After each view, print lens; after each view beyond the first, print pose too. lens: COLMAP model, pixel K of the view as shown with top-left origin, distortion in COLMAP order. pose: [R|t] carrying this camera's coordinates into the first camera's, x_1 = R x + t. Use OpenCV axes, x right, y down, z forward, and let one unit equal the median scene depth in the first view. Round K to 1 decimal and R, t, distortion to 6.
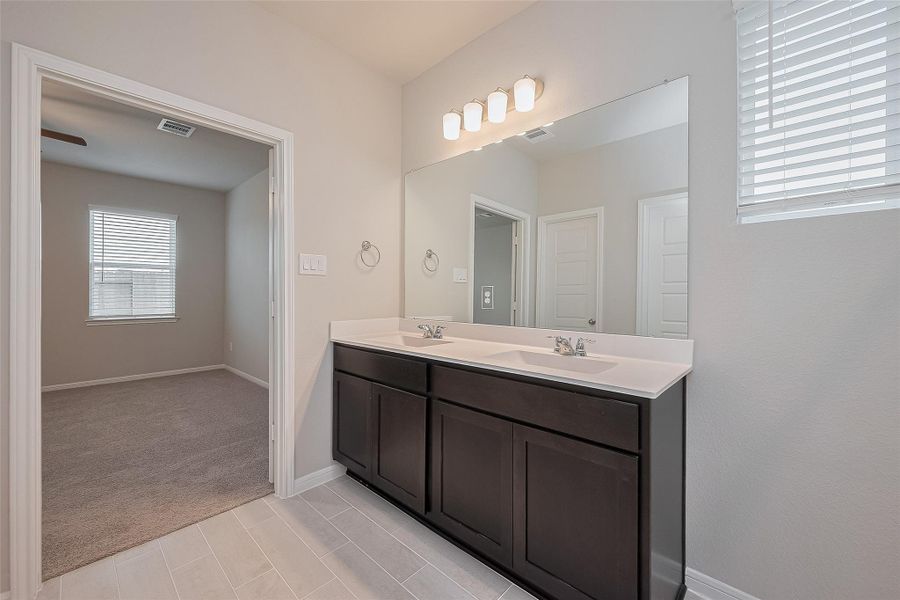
lens RADIAL K [[356.7, 0, 450.0], [0, 356.7, 300.0], [0, 0, 1]] dist [0.000123, 0.000113]
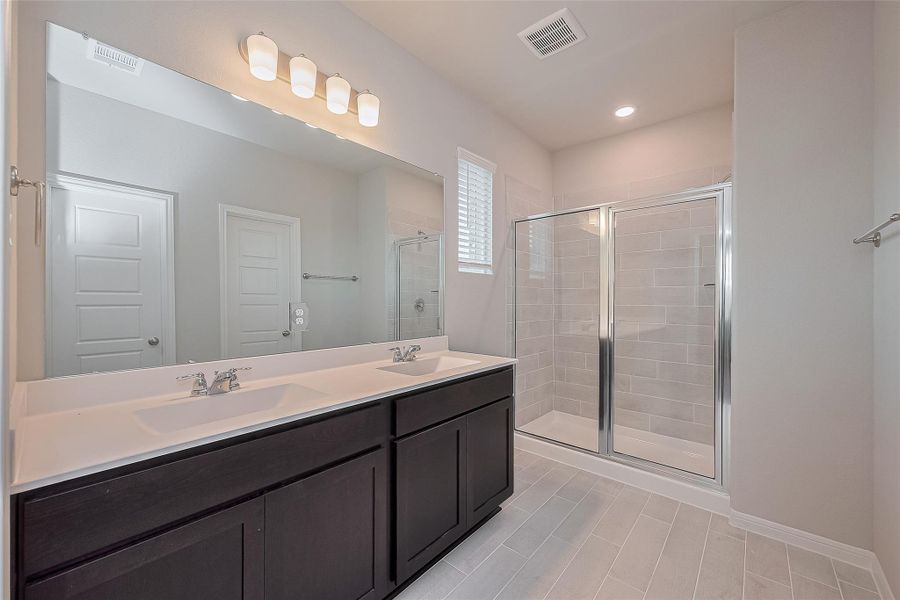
lens RADIAL K [[356.7, 0, 450.0], [0, 356.7, 300.0], [0, 0, 1]] dist [0.000123, 0.000113]
pose [[-0.047923, -0.004886, 0.998839, -0.874714], [0.008953, 0.999946, 0.005321, -0.054741], [-0.998811, 0.009197, -0.047876, 0.903744]]
